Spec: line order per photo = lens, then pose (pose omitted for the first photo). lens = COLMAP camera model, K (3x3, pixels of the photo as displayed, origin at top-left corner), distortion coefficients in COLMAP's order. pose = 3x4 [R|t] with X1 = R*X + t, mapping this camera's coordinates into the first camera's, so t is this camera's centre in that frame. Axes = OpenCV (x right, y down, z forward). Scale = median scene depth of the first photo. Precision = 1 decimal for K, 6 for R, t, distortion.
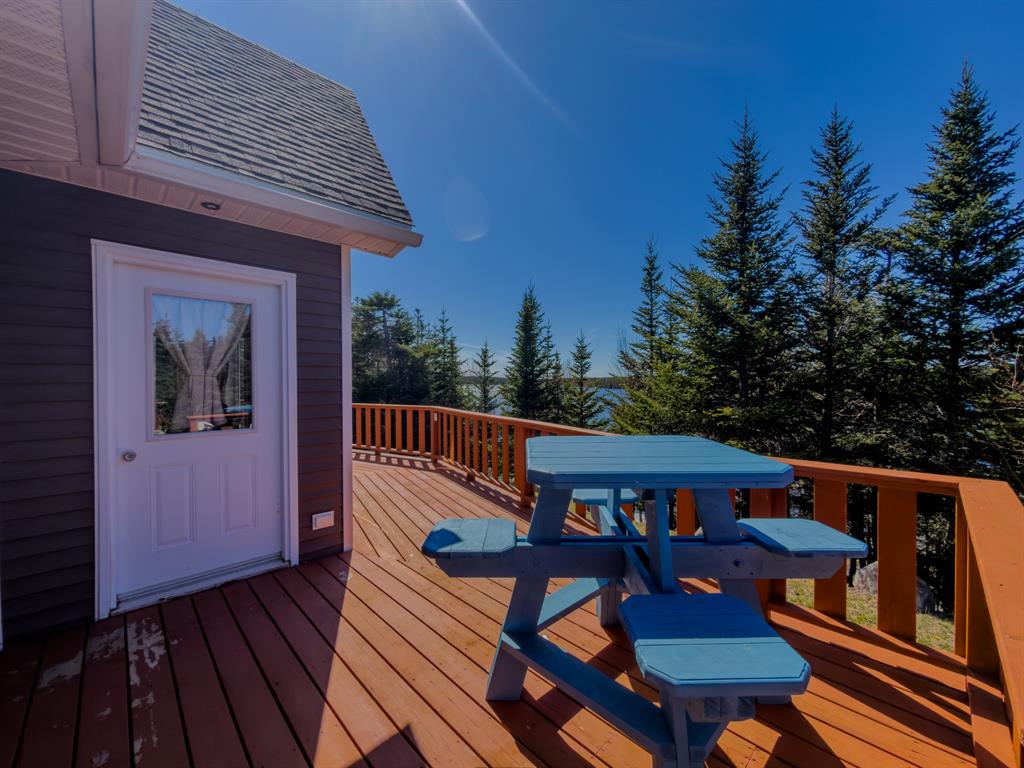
lens RADIAL K [[412.5, 0, 515.4], [0, 412.5, 385.2], [0, 0, 1]] dist [0.001855, 0.000116]
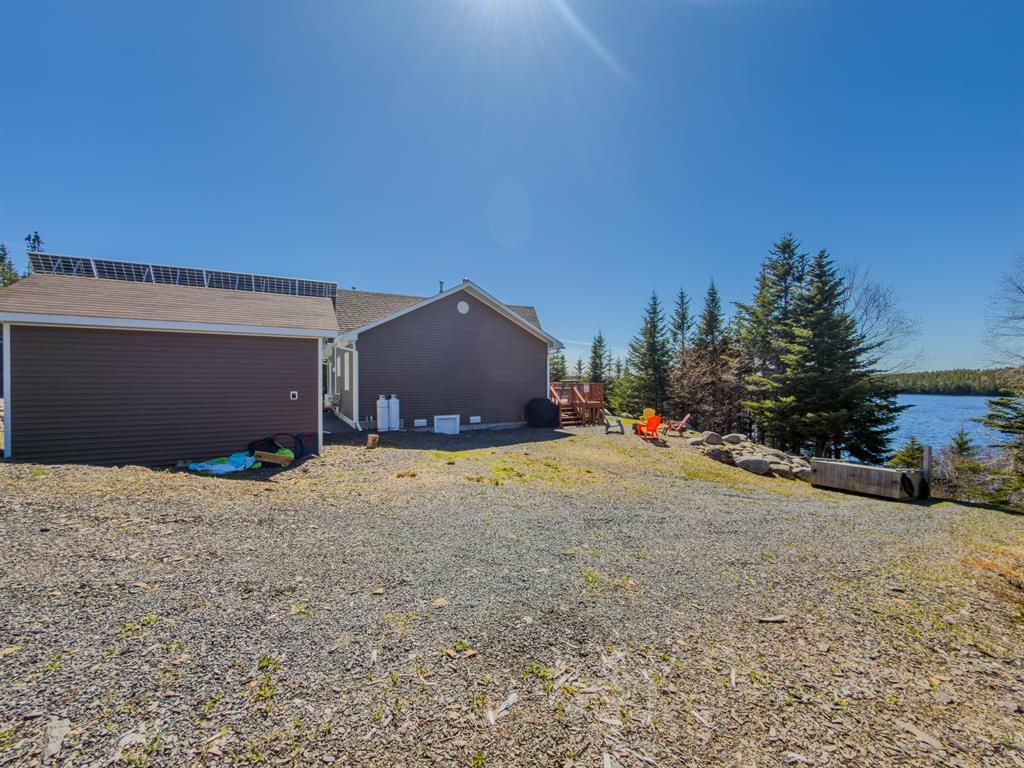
lens RADIAL K [[412.5, 0, 516.1], [0, 412.5, 384.5], [0, 0, 1]] dist [0.001855, 0.000116]
pose [[0.960352, 0.001867, -0.278783, 0.204180], [-0.002898, 0.999990, -0.003283, 0.032557], [0.278774, 0.003961, 0.960349, -1.037701]]
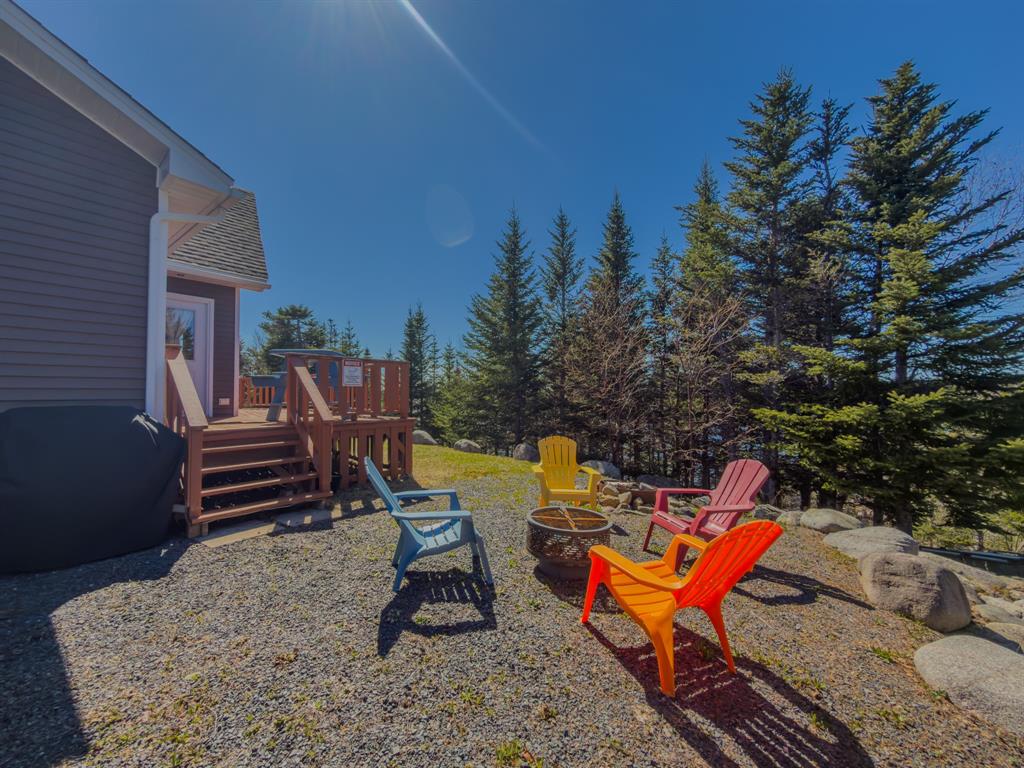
lens RADIAL K [[412.5, 0, 513.5], [0, 412.5, 385.5], [0, 0, 1]] dist [0.001855, 0.000116]
pose [[0.992315, 0.002865, 0.123702, 0.166838], [0.001446, 0.999395, -0.034753, 0.059016], [-0.123727, 0.034665, 0.991711, -0.292996]]
